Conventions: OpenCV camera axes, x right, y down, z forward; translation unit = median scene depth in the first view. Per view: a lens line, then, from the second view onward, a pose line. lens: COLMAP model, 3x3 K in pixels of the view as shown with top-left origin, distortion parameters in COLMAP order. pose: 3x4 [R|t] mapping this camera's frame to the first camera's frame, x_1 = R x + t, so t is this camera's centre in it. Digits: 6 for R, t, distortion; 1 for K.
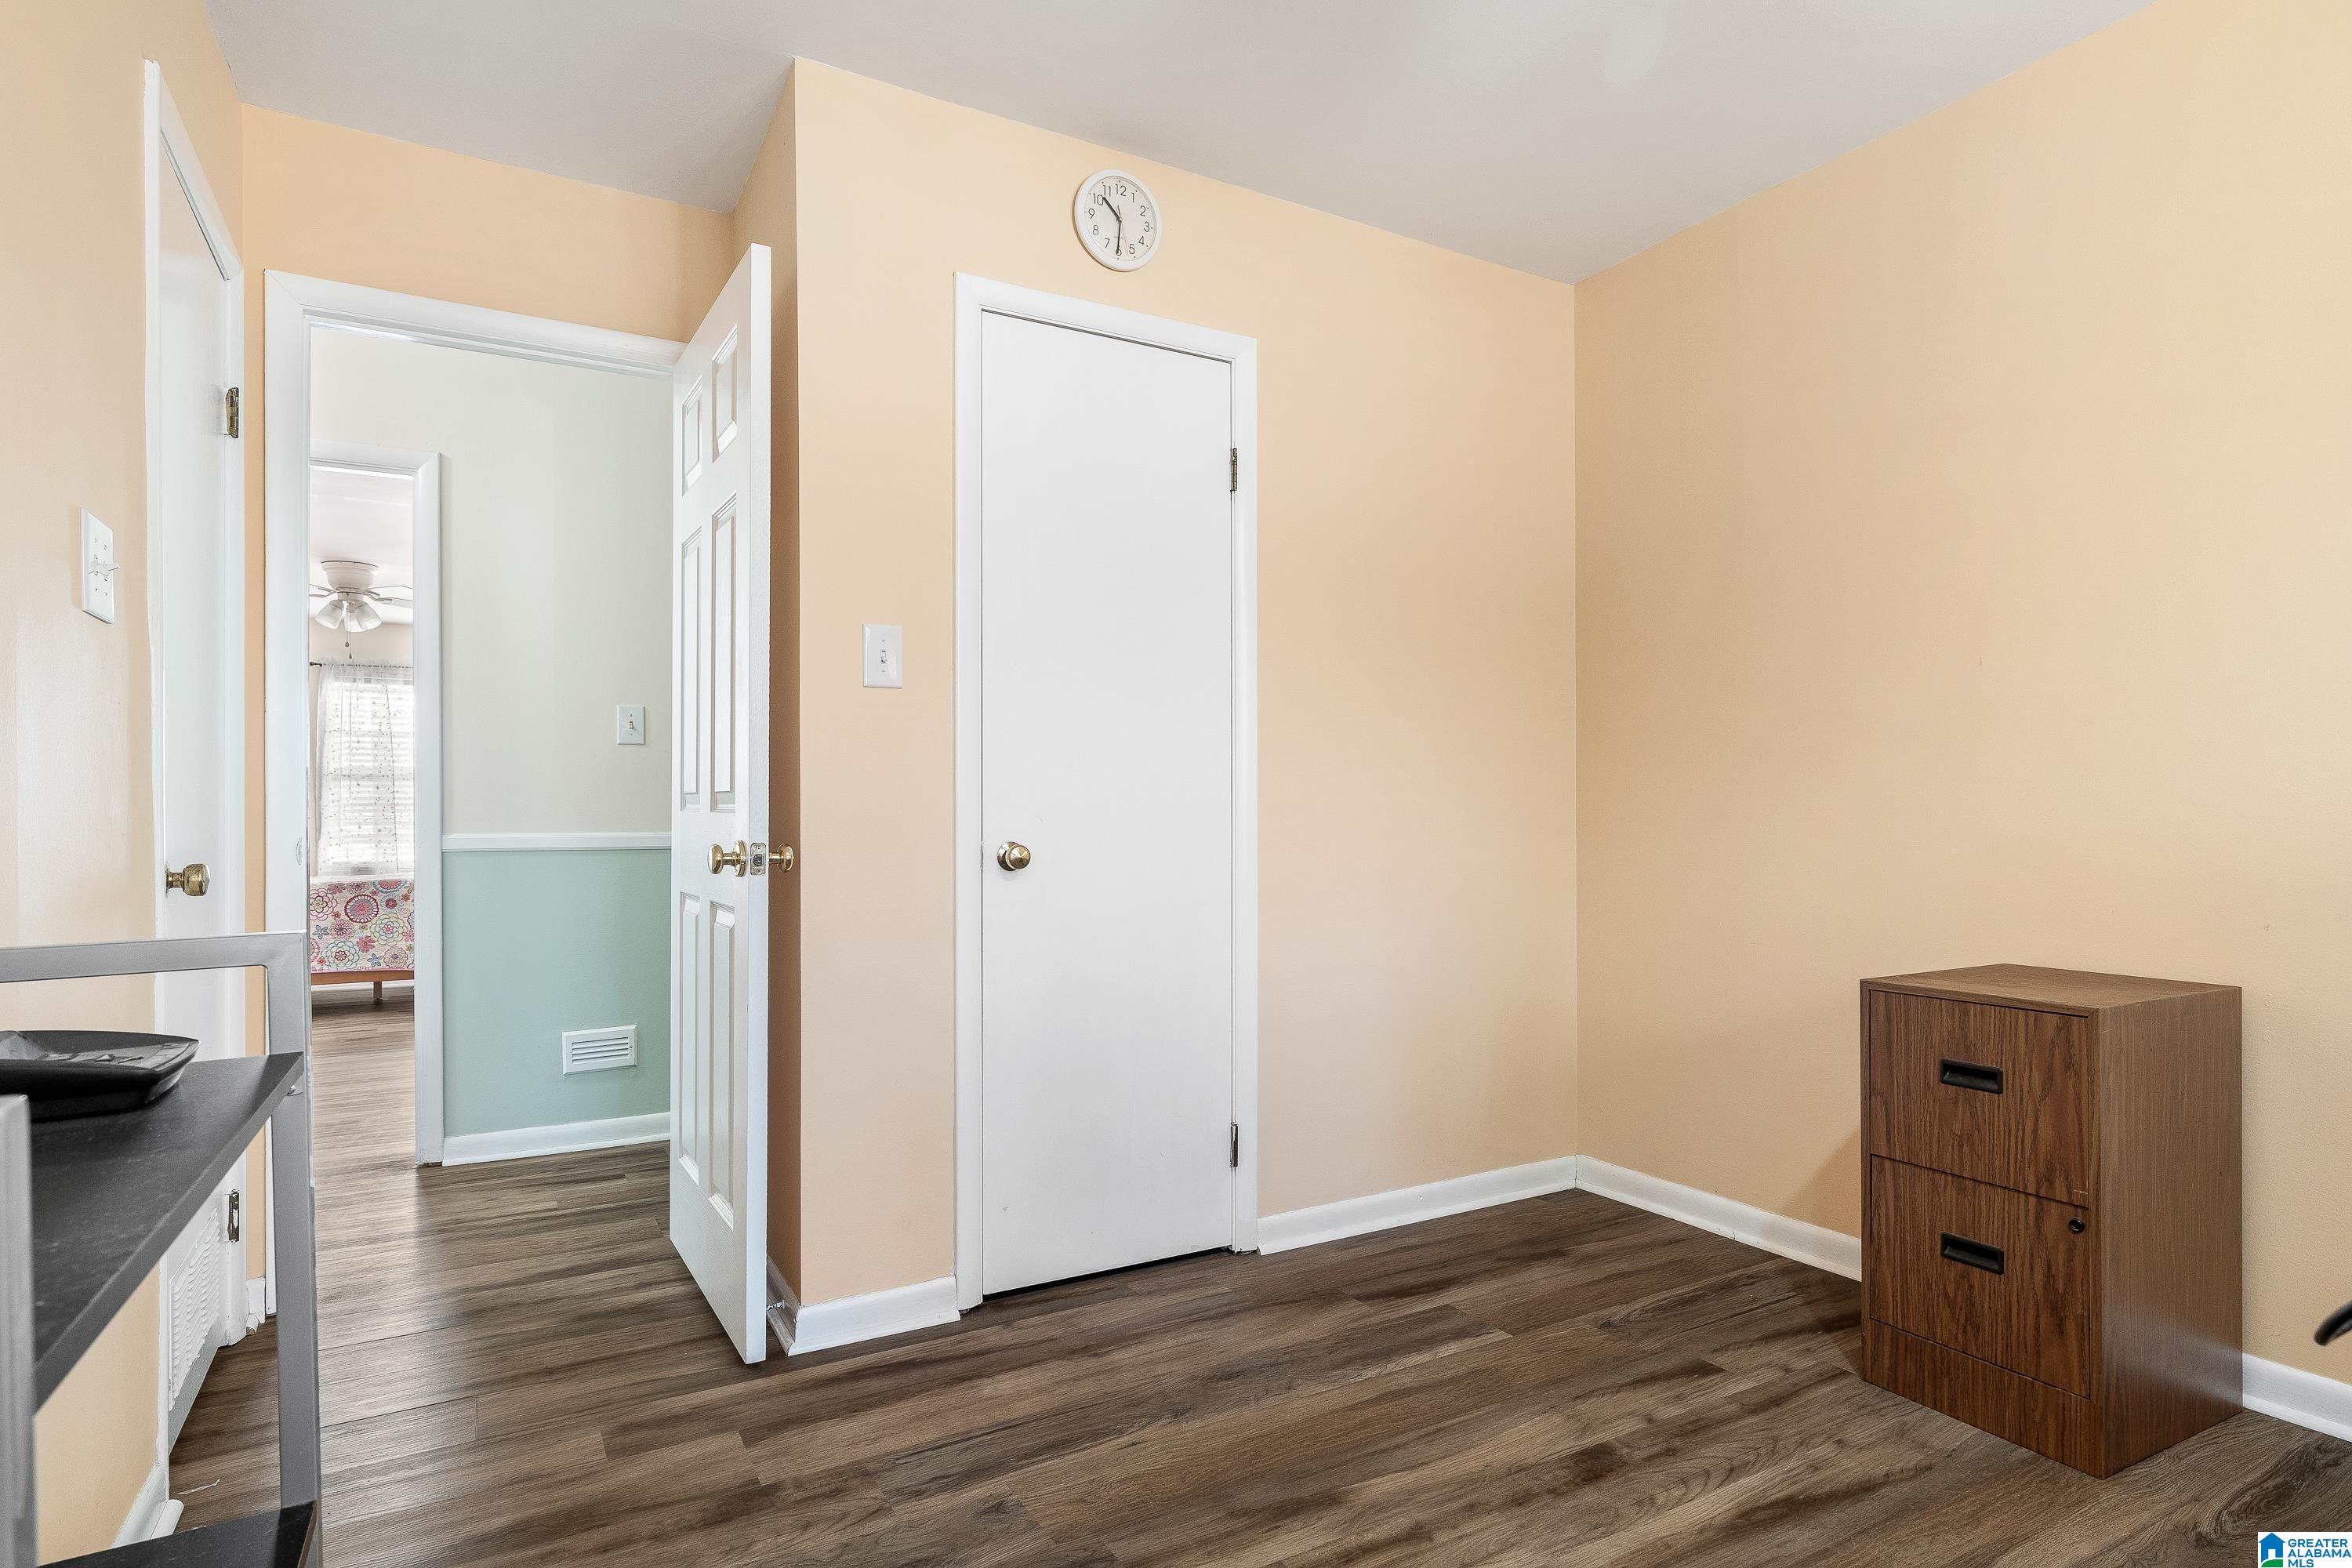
lens RADIAL K [[1201.7, 0, 1175.3], [0, 1201.7, 801.7], [0, 0, 1]] dist [-0.005550, -0.001127]
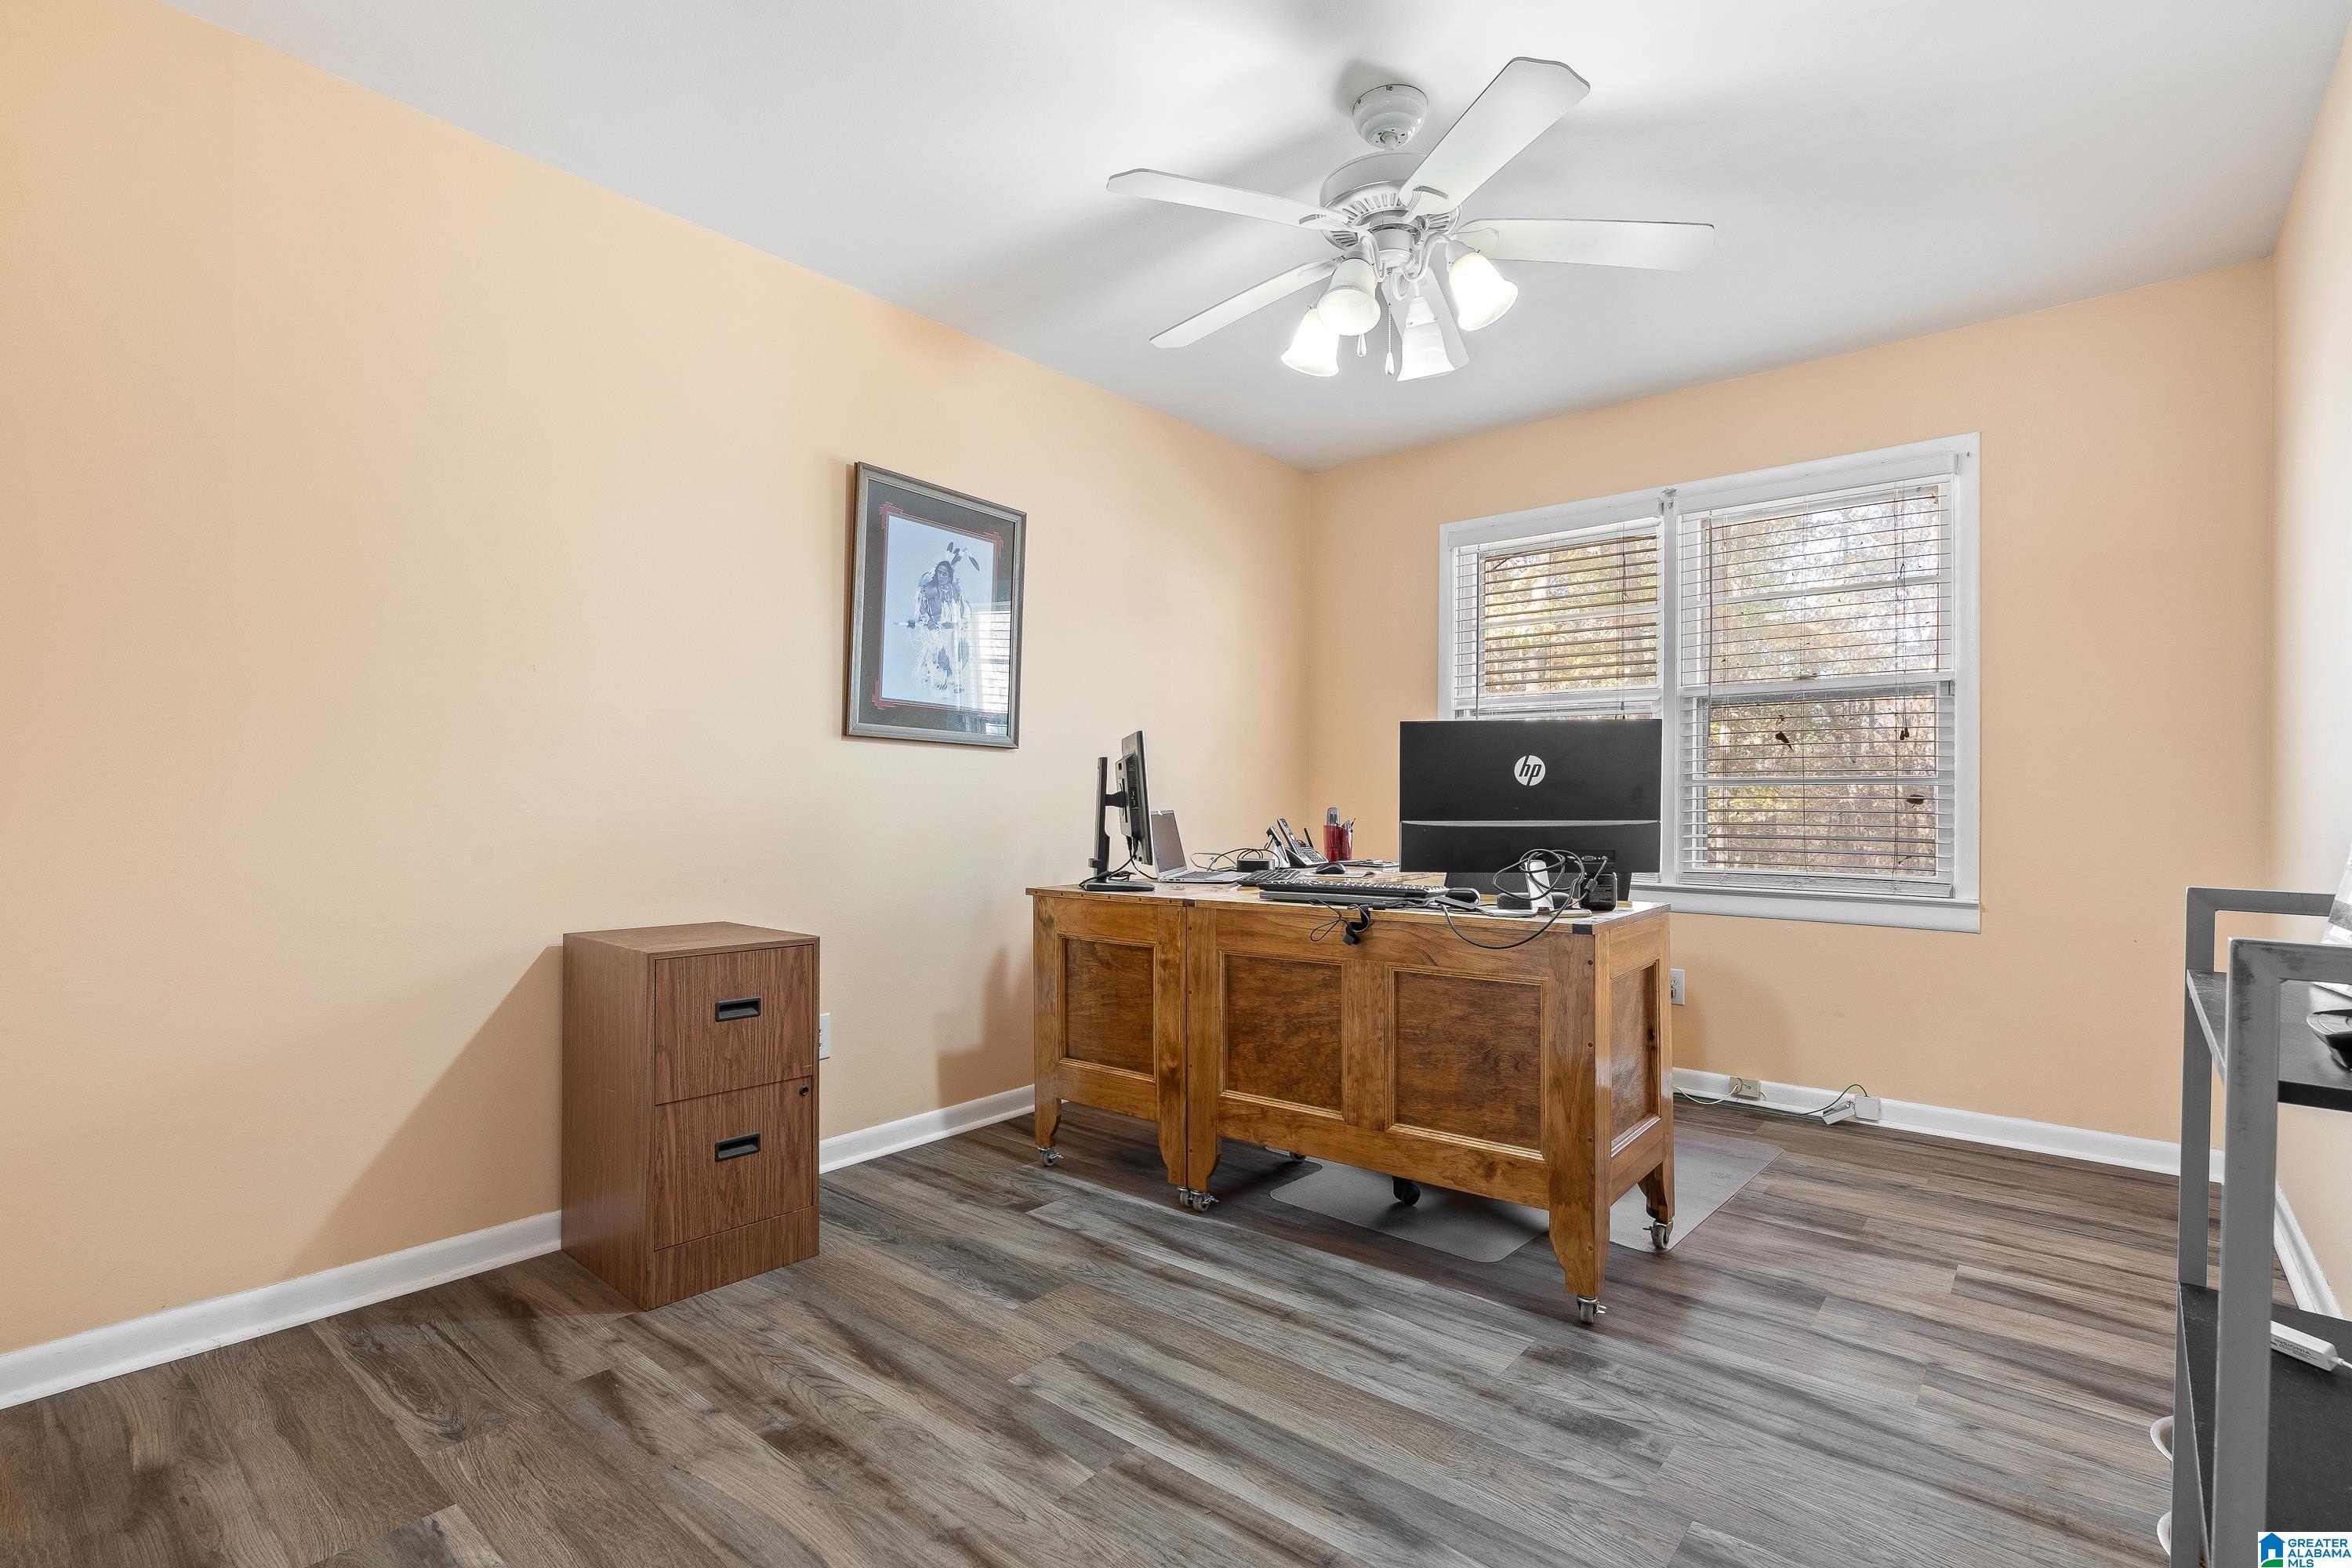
lens RADIAL K [[1078.2, 0, 1181.0], [0, 1078.2, 803.2], [0, 0, 1]] dist [-0.003434, 0.001830]
pose [[-0.334772, 0.003603, 0.942292, -0.549945], [-0.019030, 0.999763, -0.010584, 0.011493], [-0.942107, -0.021475, -0.334624, 0.896007]]
